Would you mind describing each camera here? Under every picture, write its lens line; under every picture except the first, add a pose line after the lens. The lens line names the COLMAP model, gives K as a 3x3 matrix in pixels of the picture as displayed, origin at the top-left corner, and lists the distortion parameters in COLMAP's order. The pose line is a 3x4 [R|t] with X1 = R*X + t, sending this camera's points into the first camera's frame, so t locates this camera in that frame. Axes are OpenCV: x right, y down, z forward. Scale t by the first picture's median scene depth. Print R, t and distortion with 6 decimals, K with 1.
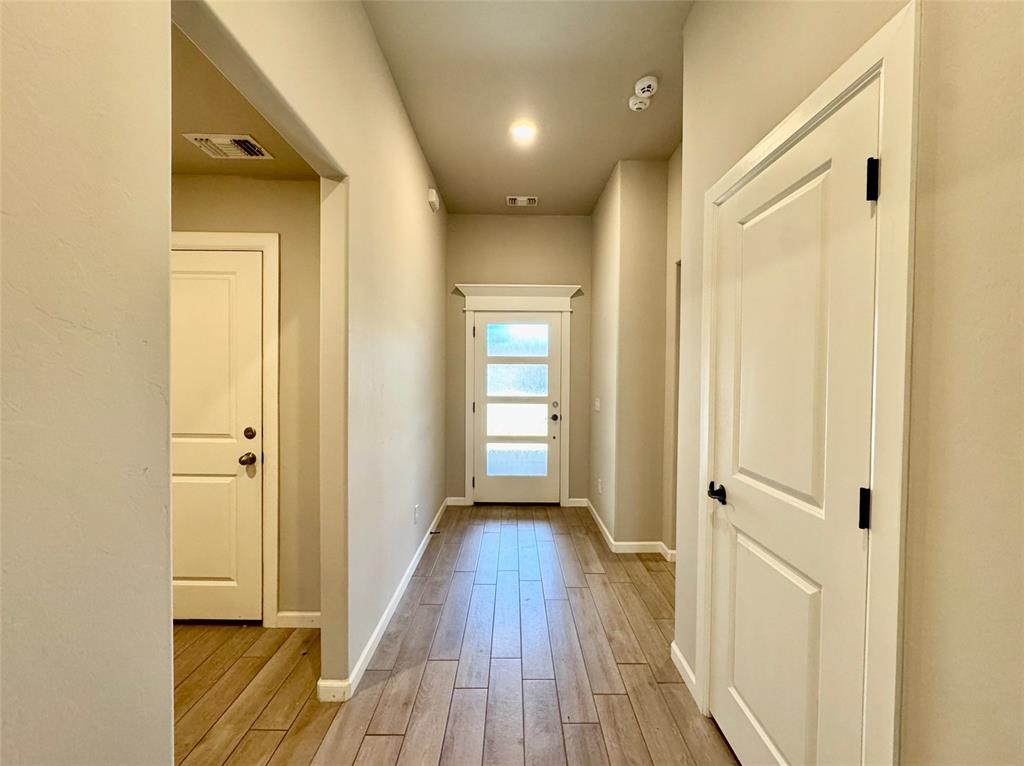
lens RADIAL K [[410.8, 0, 513.3], [0, 410.8, 384.7], [0, 0, 1]] dist [0.000169, -0.000137]
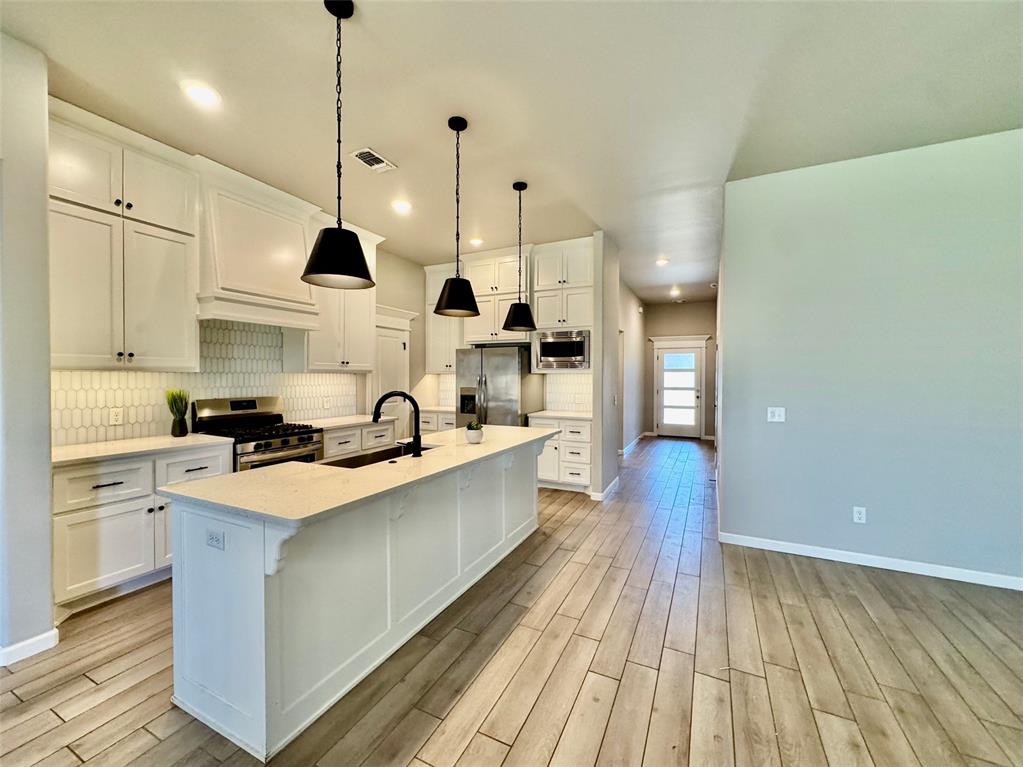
lens RADIAL K [[410.4, 0, 513.0], [0, 410.4, 380.4], [0, 0, 1]] dist [0.000169, -0.000137]
pose [[0.897660, 0.002012, -0.440683, 0.179263], [-0.002570, 0.999996, -0.000669, -0.001856], [0.440681, 0.001733, 0.897662, -1.332882]]
